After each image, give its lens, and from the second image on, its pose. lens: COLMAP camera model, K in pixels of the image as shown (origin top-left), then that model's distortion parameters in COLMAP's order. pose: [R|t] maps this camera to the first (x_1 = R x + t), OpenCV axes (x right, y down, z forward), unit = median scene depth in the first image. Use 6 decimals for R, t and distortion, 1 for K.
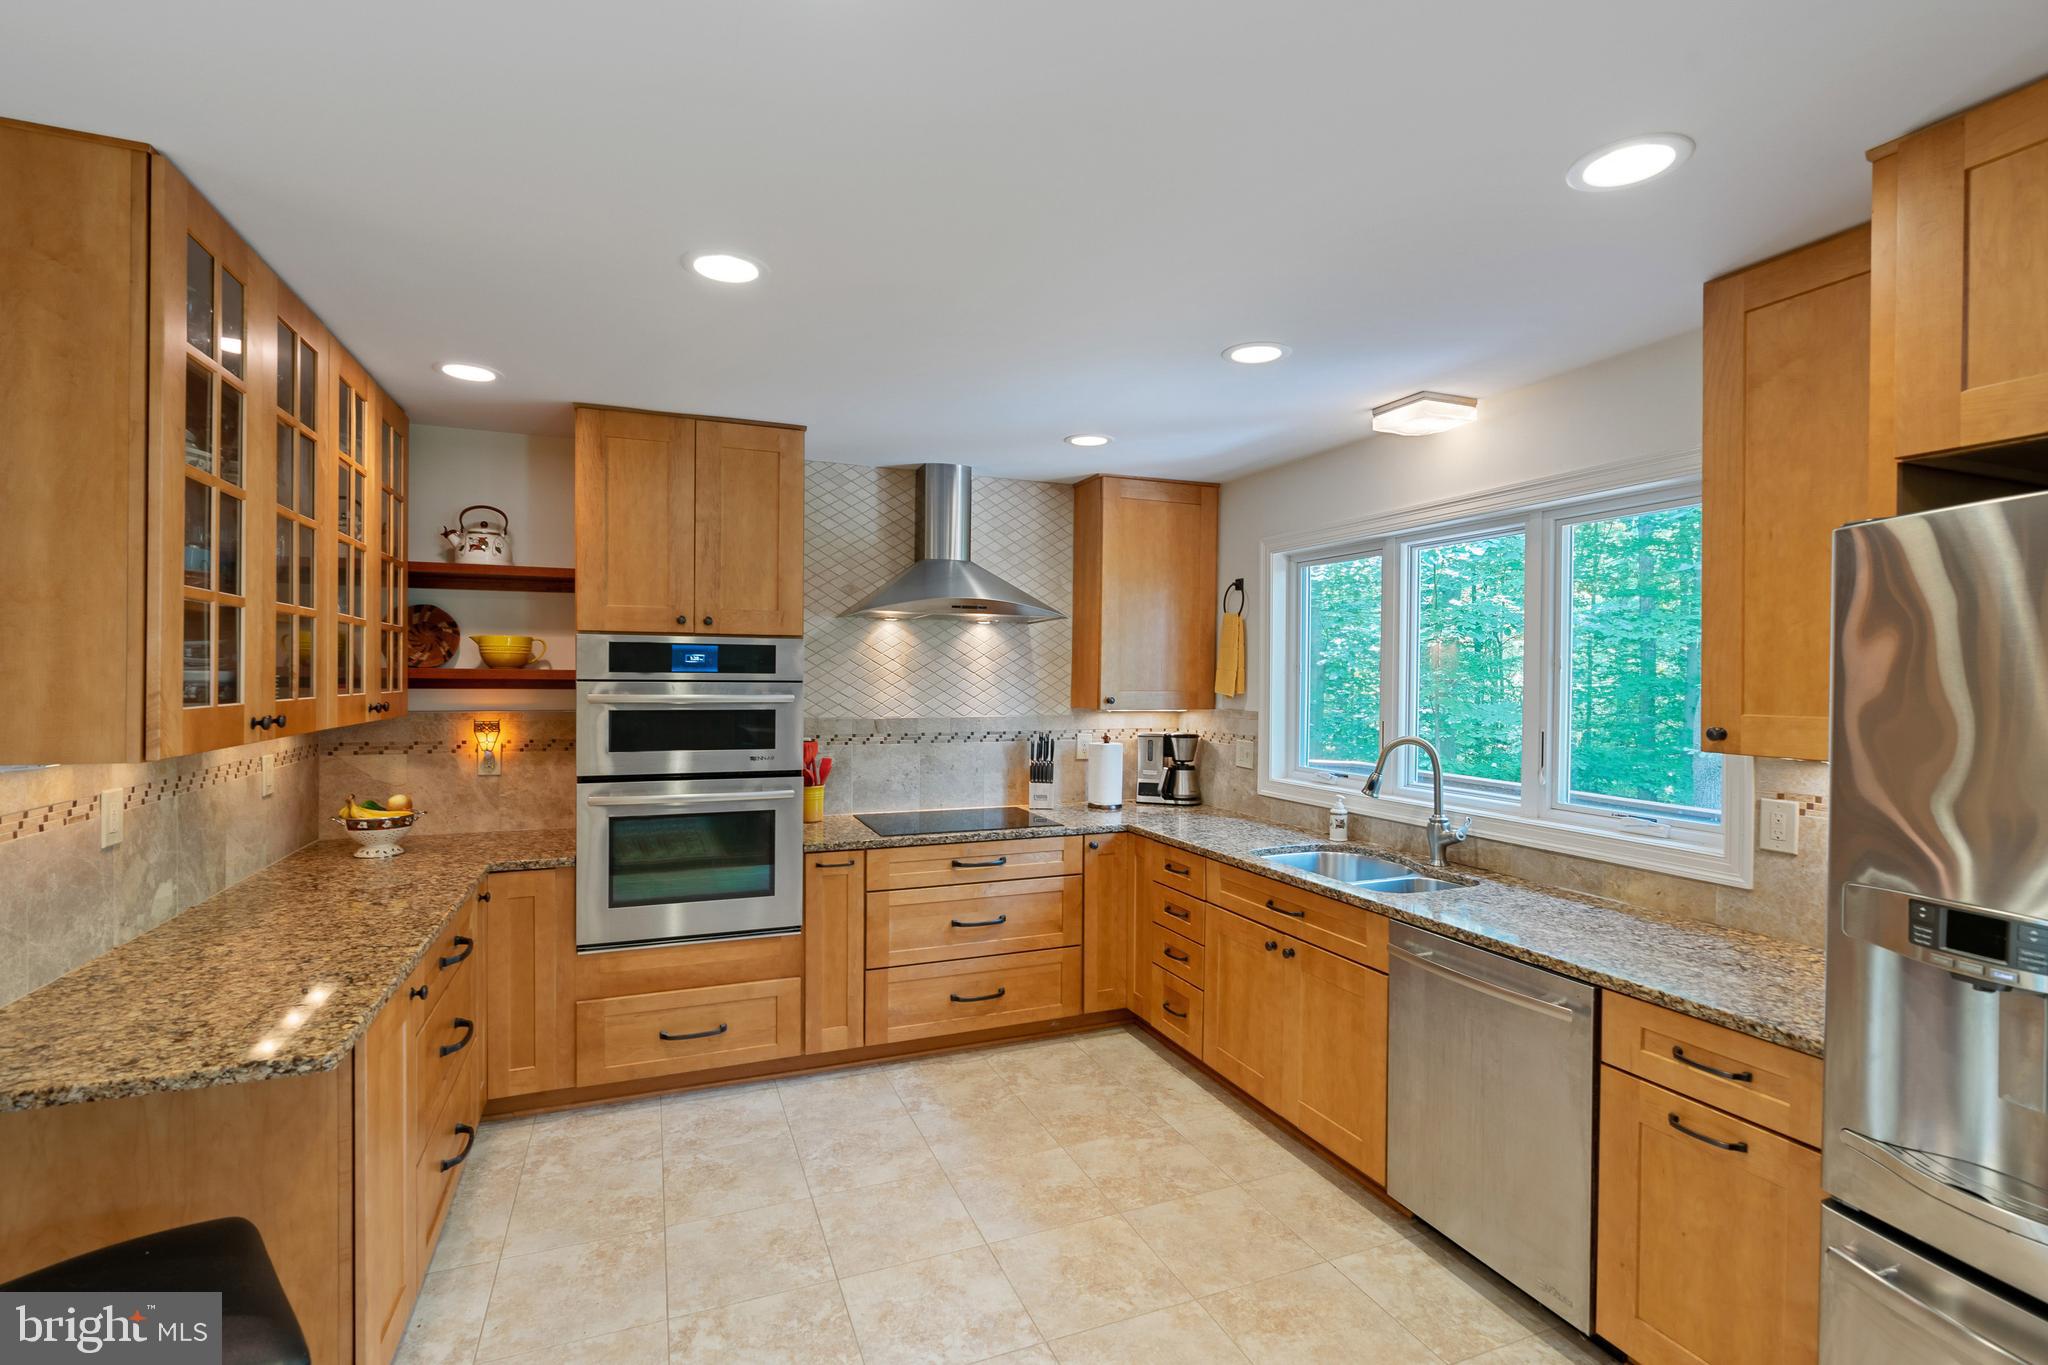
lens RADIAL K [[936.9, 0, 1028.0], [0, 936.9, 680.3], [0, 0, 1]] dist [-0.004332, 0.000273]
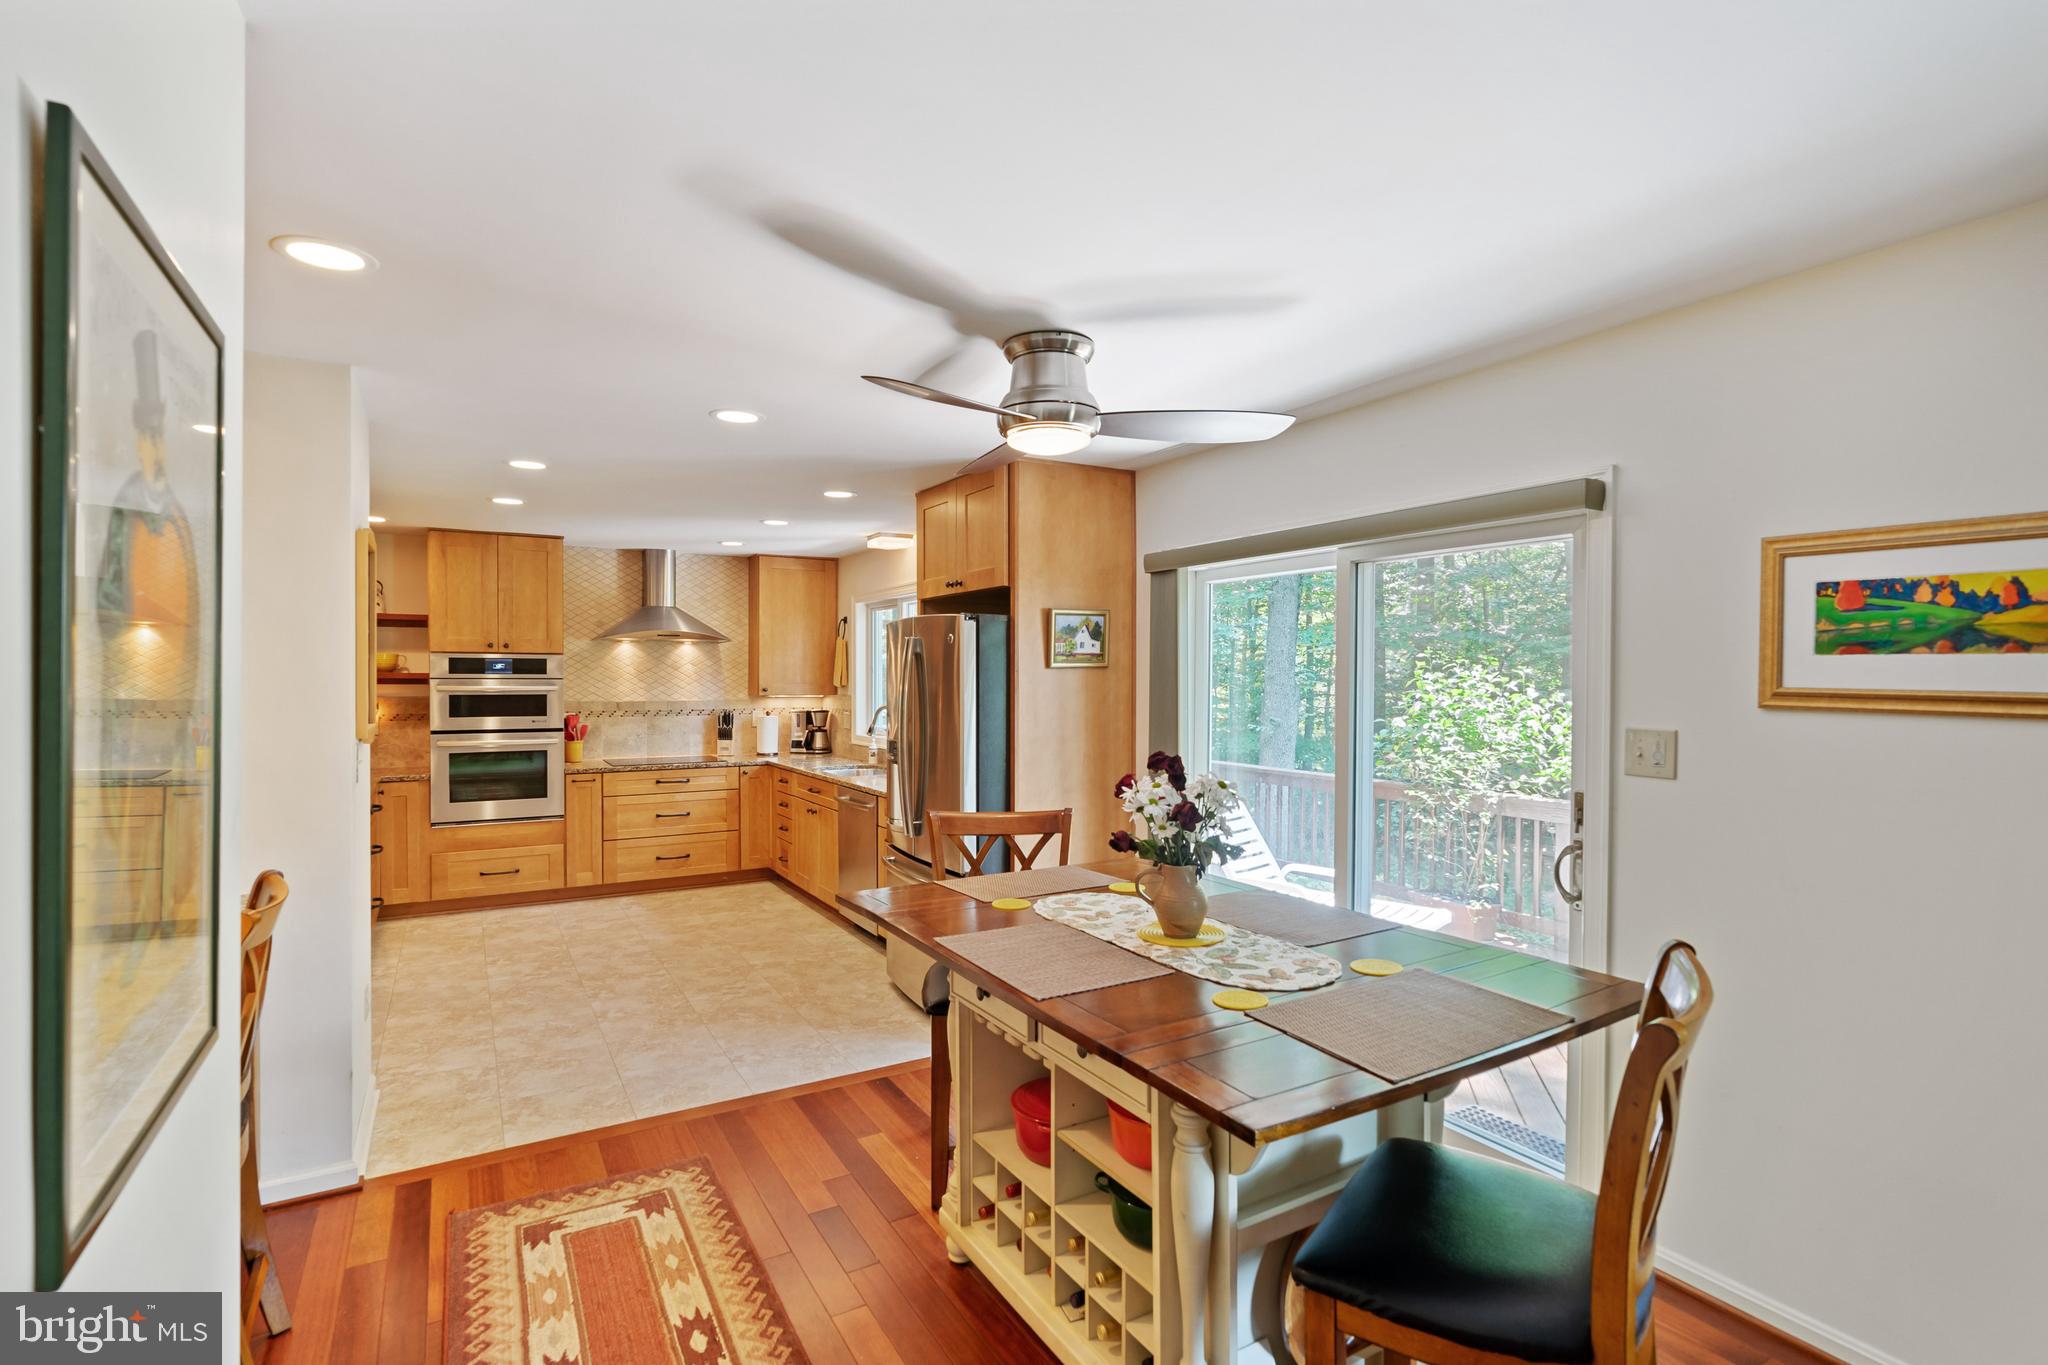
lens RADIAL K [[958.8, 0, 1015.5], [0, 958.8, 686.5], [0, 0, 1]] dist [-0.001463, 0.000242]
pose [[0.990214, -0.007482, 0.139353, 0.342515], [0.006875, 0.999965, 0.004835, 0.012640], [-0.139384, -0.003829, 0.990231, -0.889644]]
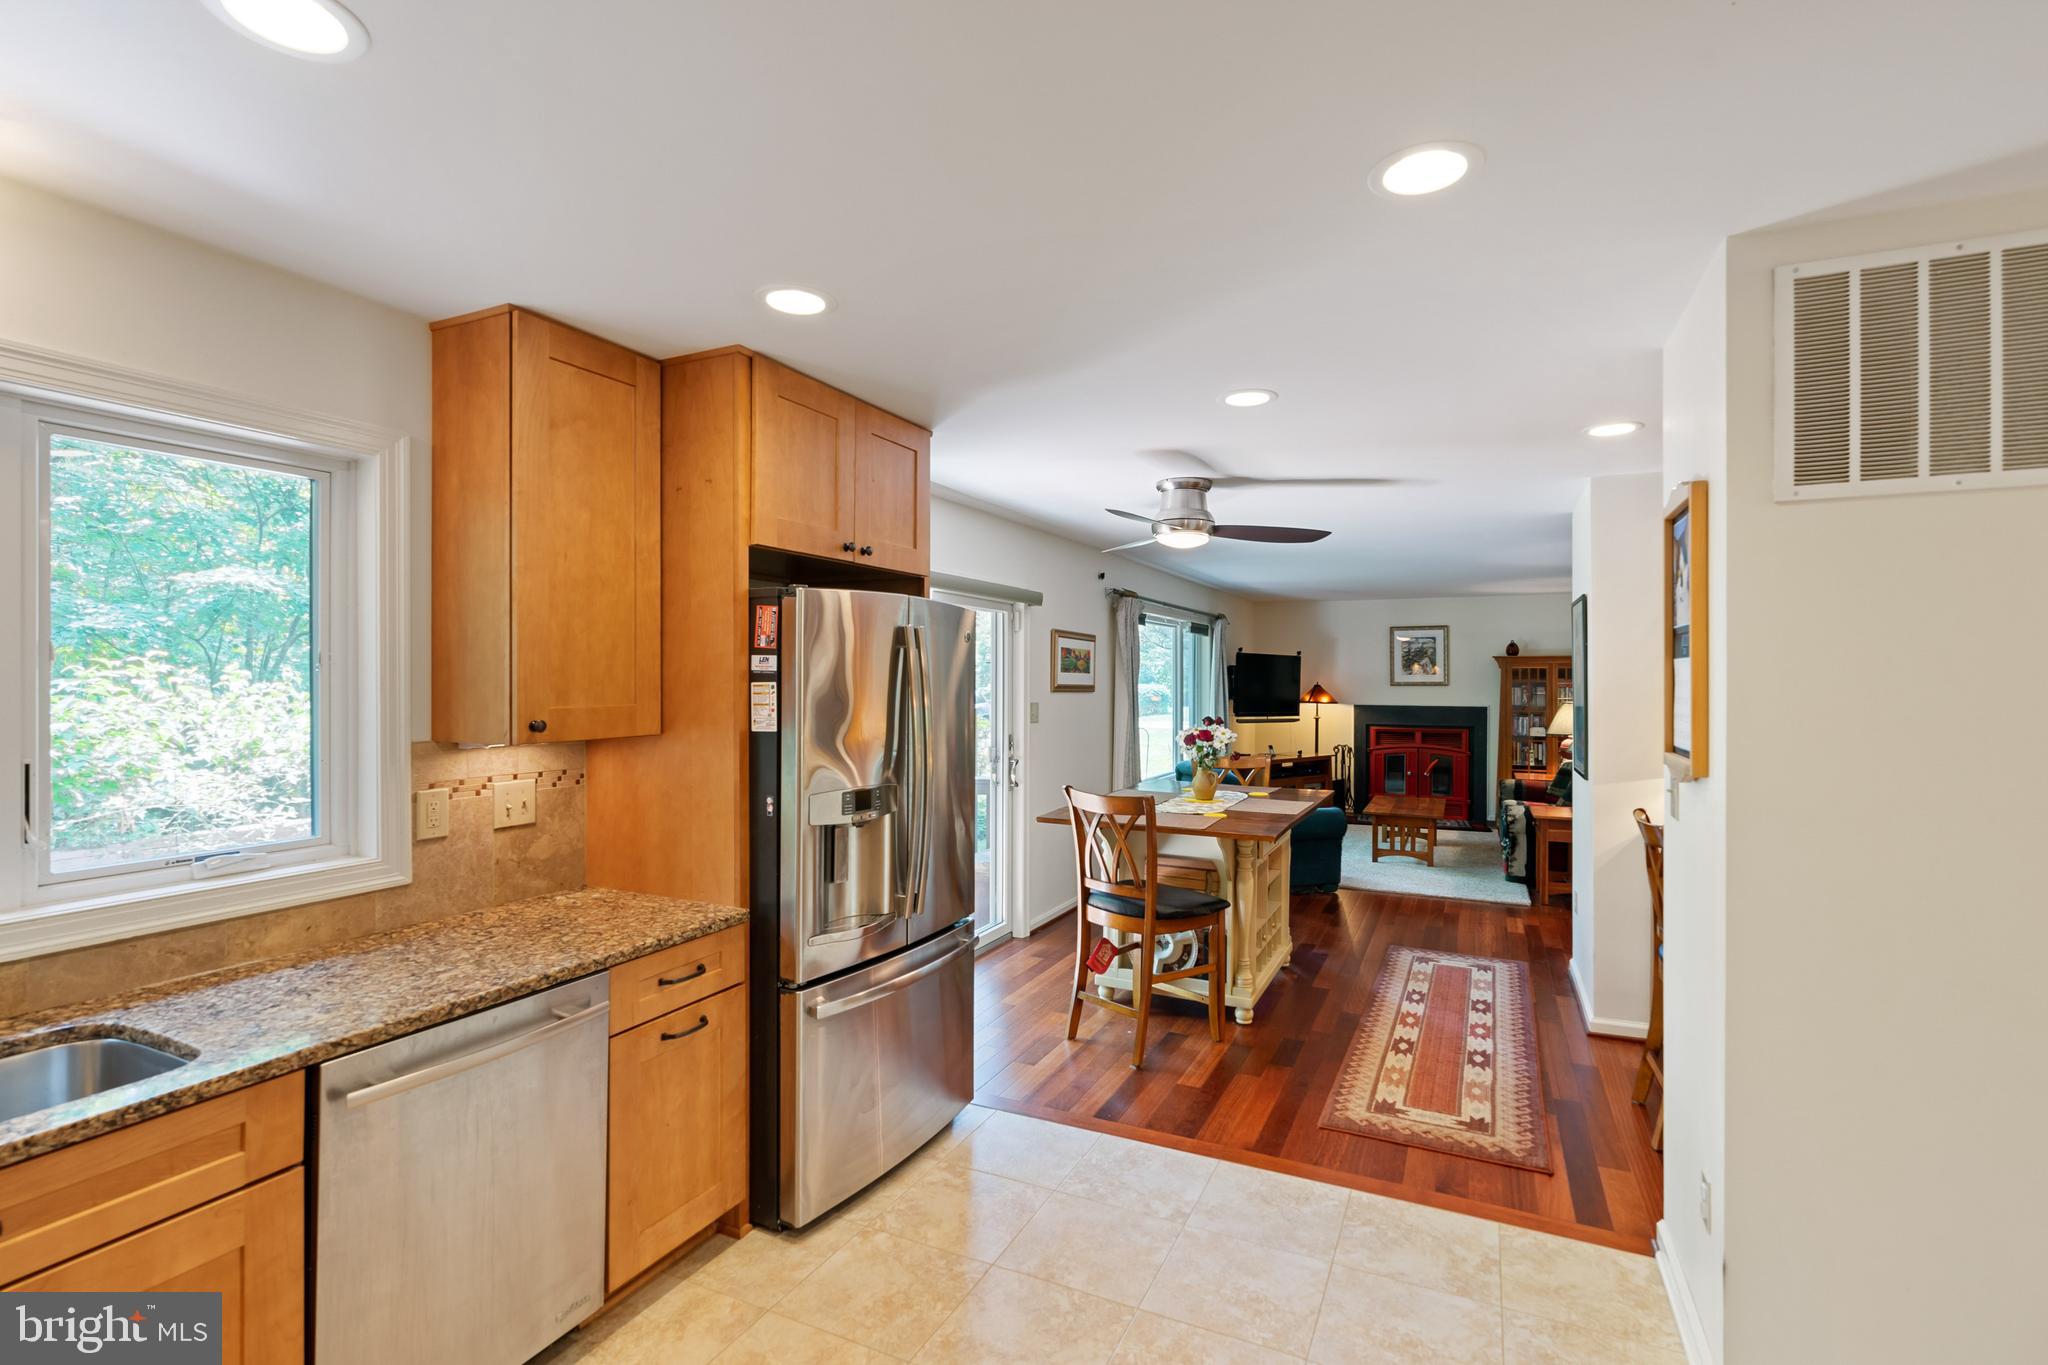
lens RADIAL K [[954.9, 0, 1029.0], [0, 954.9, 675.1], [0, 0, 1]] dist [-0.004672, 0.000350]
pose [[-0.673283, -0.009639, 0.739322, -0.280648], [-0.005075, 0.999952, 0.008415, -0.009055], [-0.739367, 0.001914, -0.673300, 0.760840]]
